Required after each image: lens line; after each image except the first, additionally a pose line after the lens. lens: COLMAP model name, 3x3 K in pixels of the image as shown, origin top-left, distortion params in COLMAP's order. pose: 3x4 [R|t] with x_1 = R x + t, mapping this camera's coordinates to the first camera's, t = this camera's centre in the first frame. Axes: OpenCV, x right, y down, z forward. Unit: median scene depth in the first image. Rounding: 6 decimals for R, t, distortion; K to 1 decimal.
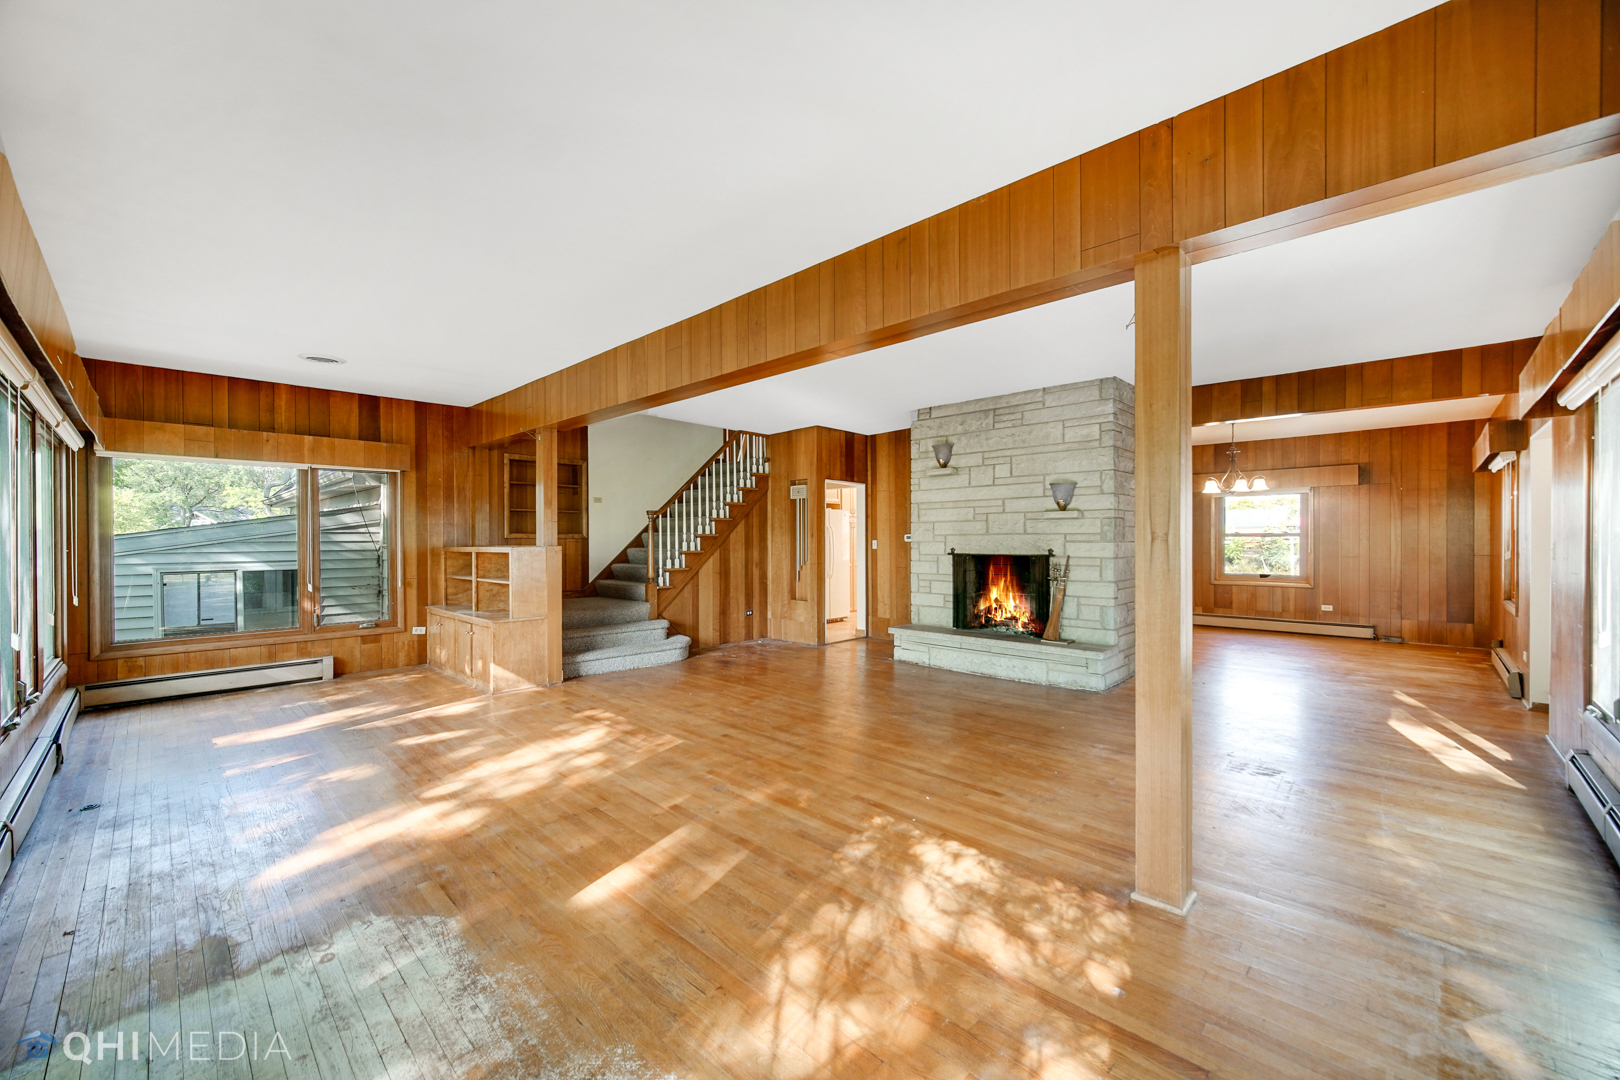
lens RADIAL K [[646.0, 0, 804.1], [0, 646.0, 539.3], [0, 0, 1]] dist [-0.002404, 0.000184]
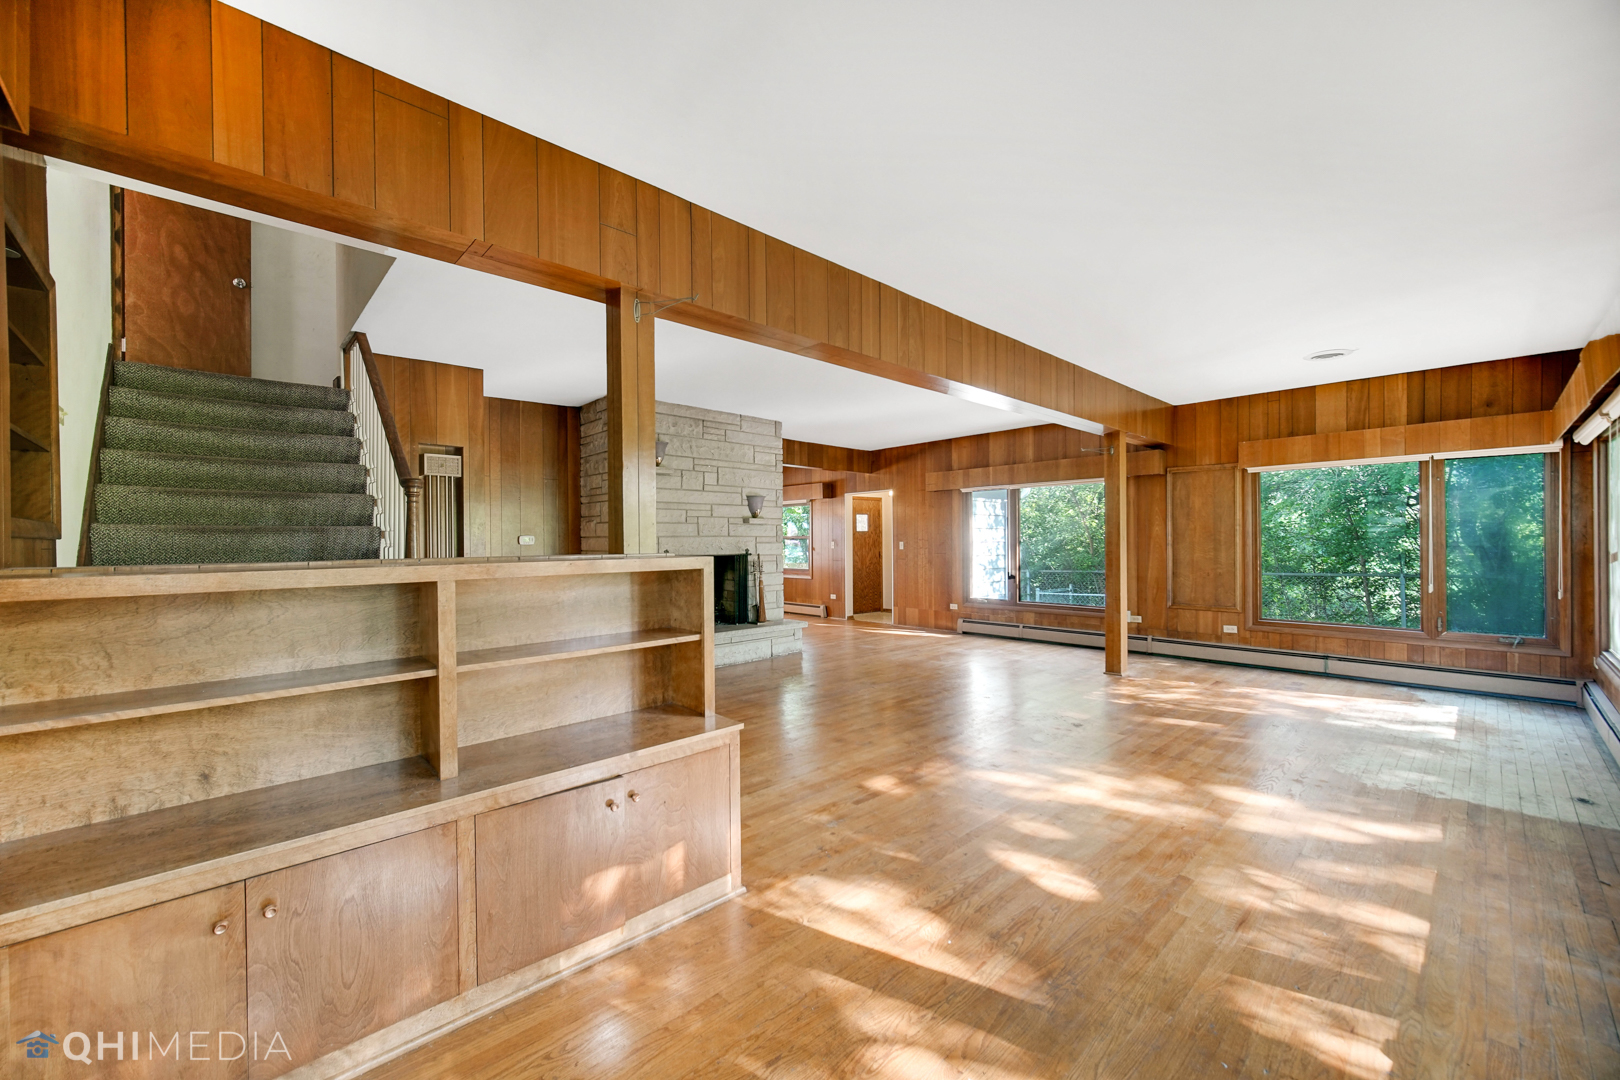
lens RADIAL K [[646.0, 0, 808.1], [0, 646.0, 543.8], [0, 0, 1]] dist [-0.002404, 0.000184]
pose [[0.032322, -0.003940, 0.999470, -0.826731], [0.002523, 0.999989, 0.003861, 0.000998], [-0.999474, 0.002397, 0.032332, 0.841632]]
